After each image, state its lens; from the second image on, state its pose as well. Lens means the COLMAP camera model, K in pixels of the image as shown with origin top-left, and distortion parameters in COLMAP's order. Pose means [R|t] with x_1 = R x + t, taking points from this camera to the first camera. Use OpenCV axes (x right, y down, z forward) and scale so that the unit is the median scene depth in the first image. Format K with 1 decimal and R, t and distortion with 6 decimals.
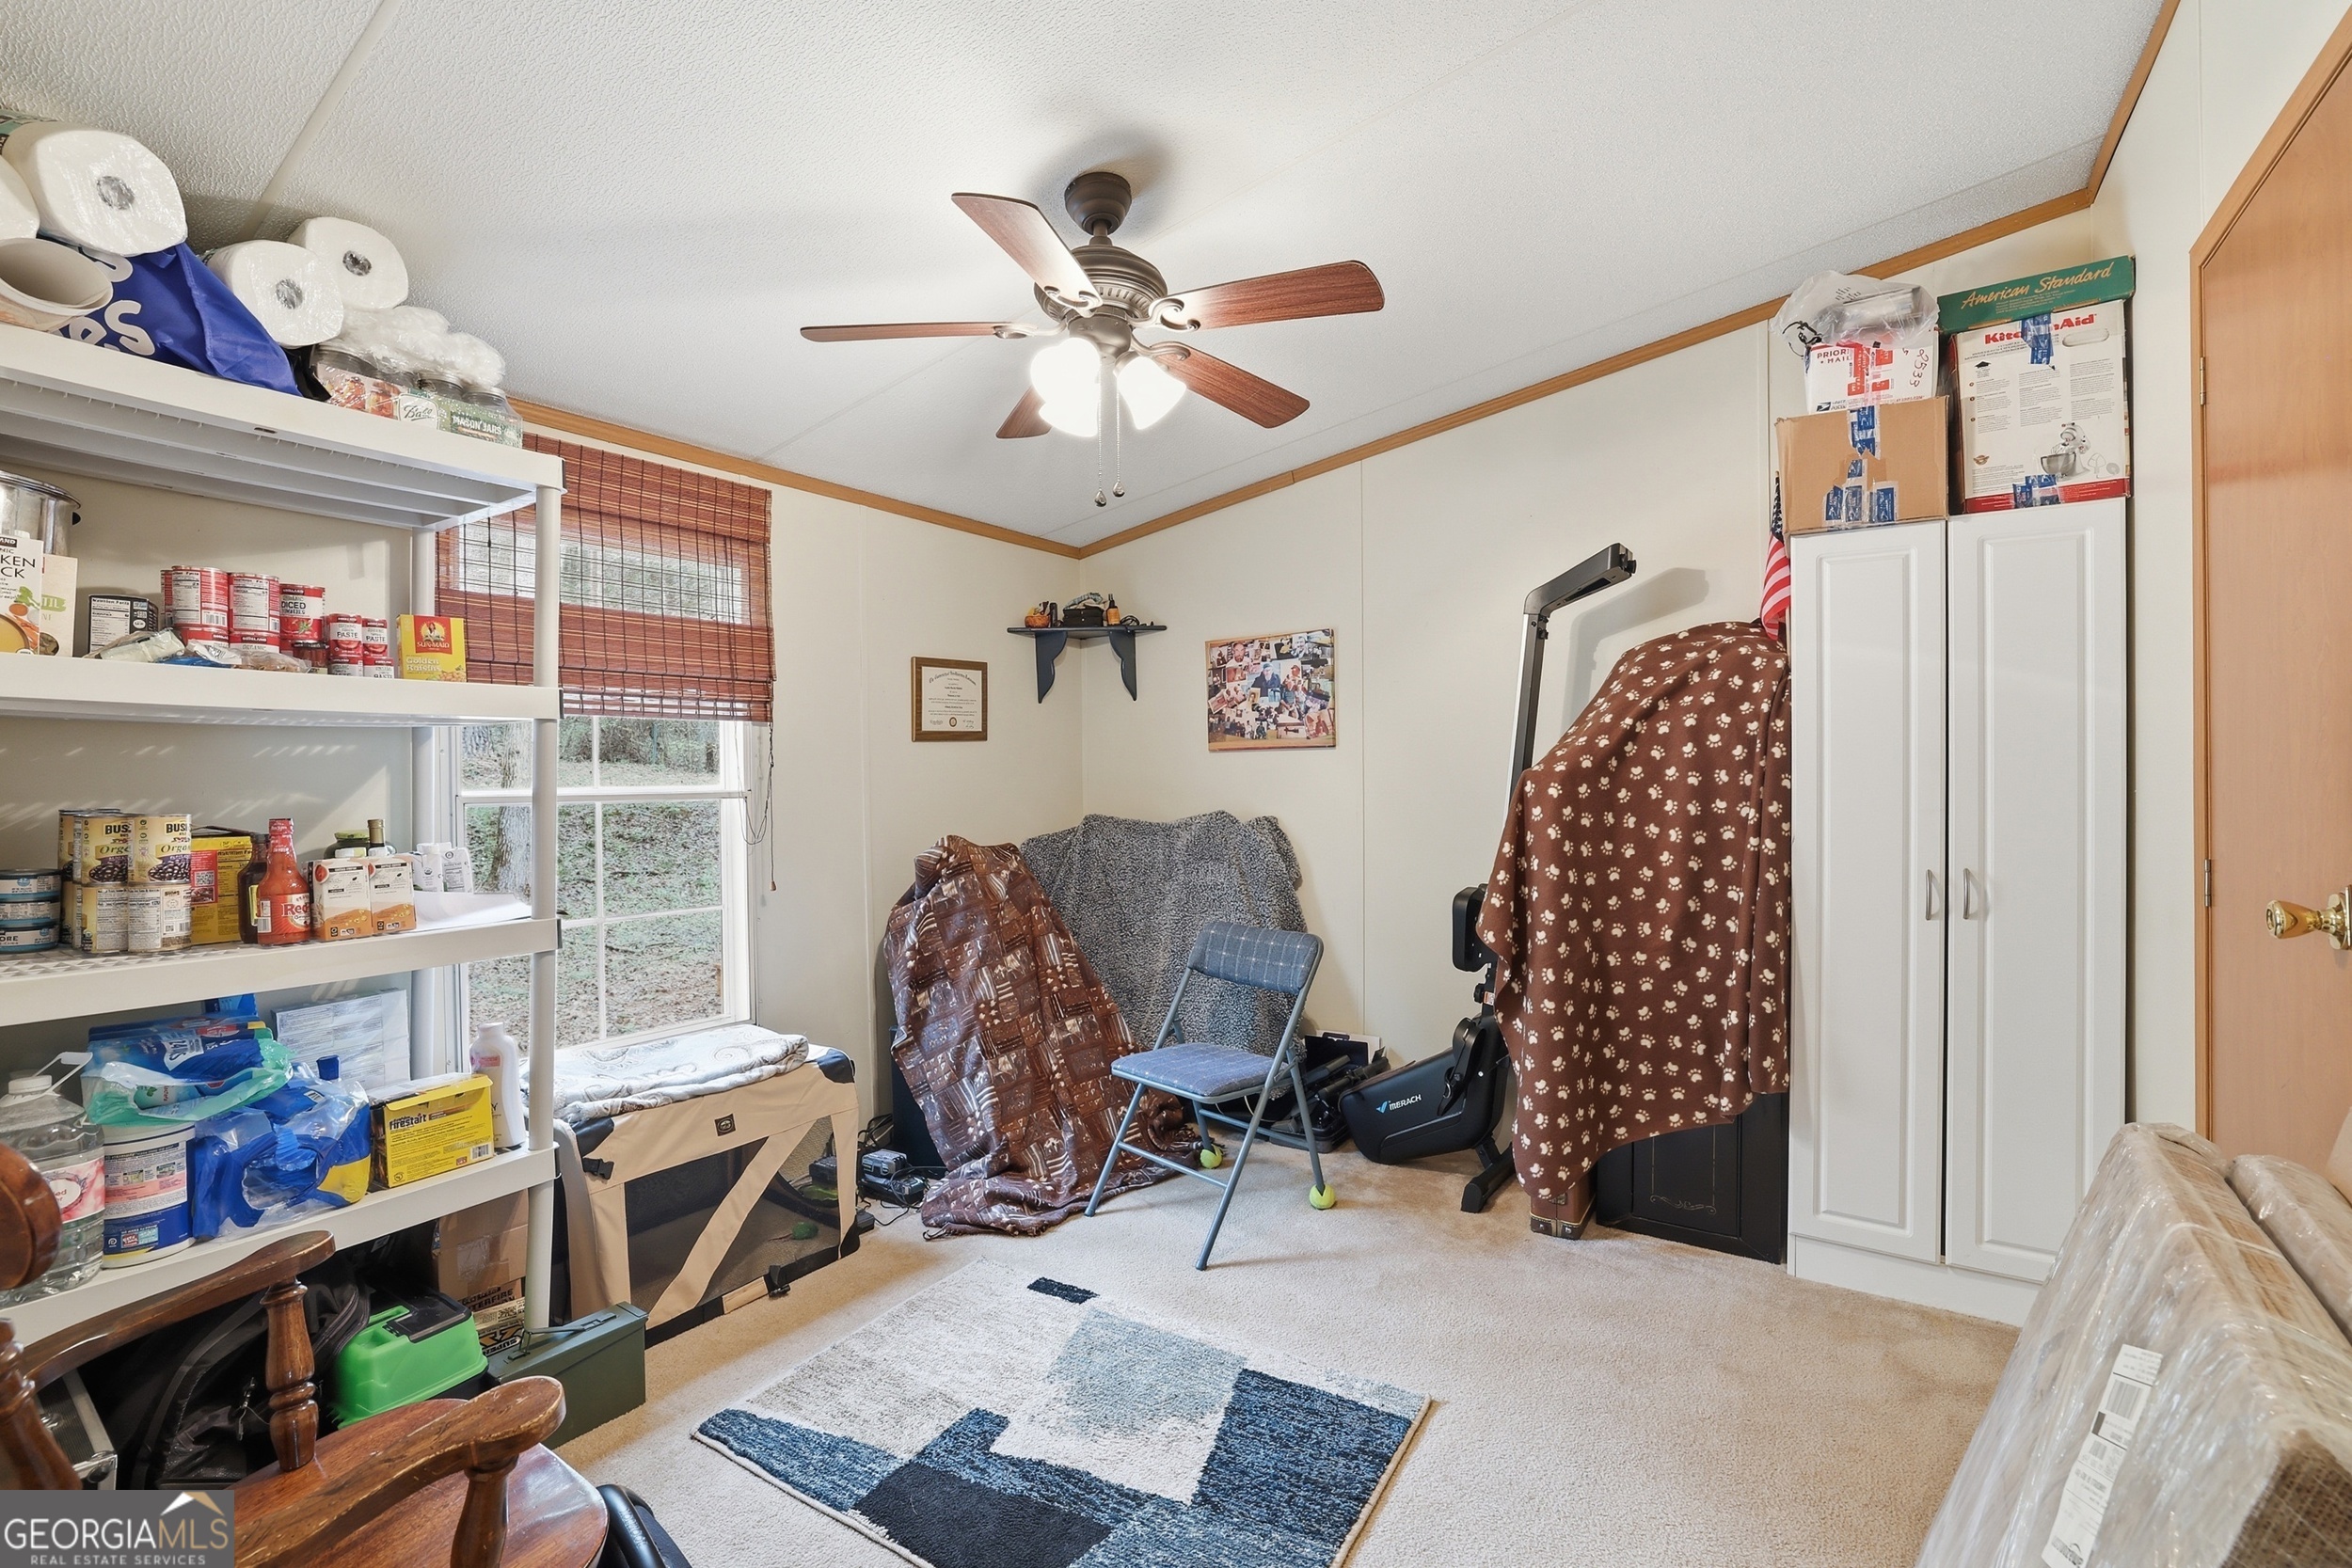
lens RADIAL K [[1013.8, 0, 1176.0], [0, 1013.8, 784.0], [0, 0, 1]] dist [-0.001639, -0.000149]
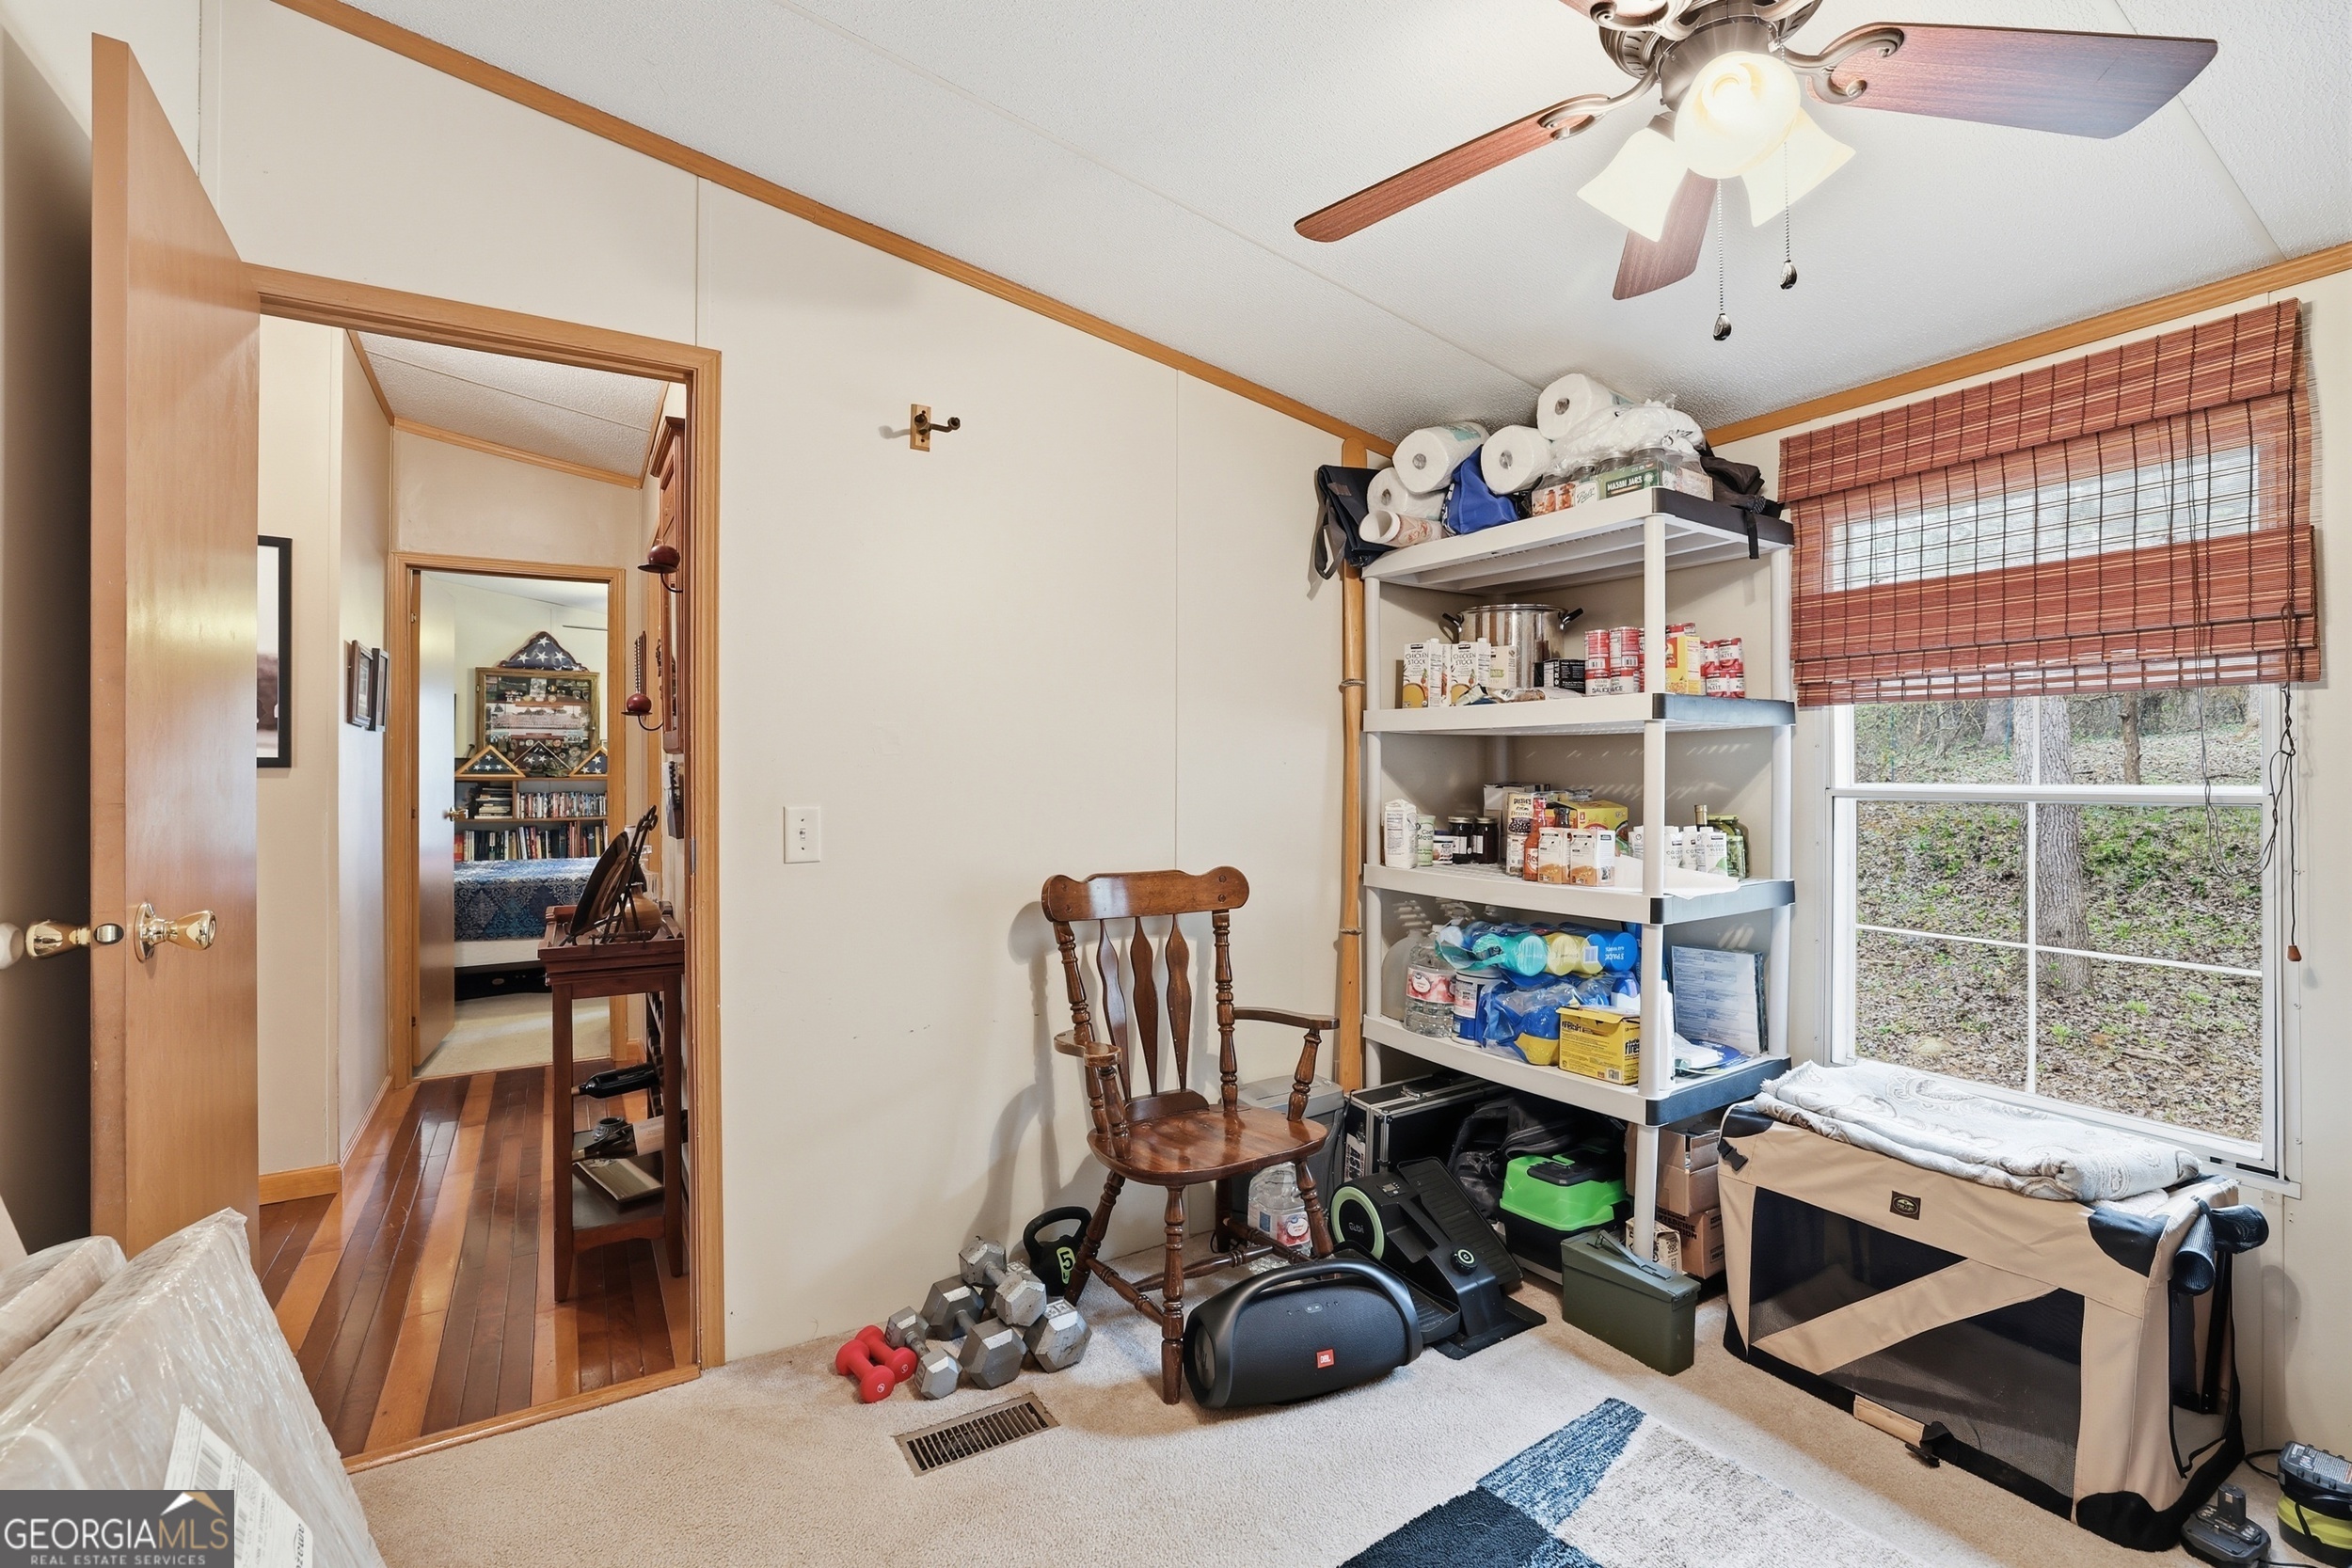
lens RADIAL K [[1038.9, 0, 1177.4], [0, 1038.9, 773.4], [0, 0, 1]] dist [0.000278, 0.000152]
pose [[-0.389114, 0.006348, -0.921168, 0.548142], [-0.008634, 0.999907, 0.010537, -0.009604], [0.921149, 0.012054, -0.389023, 0.801932]]
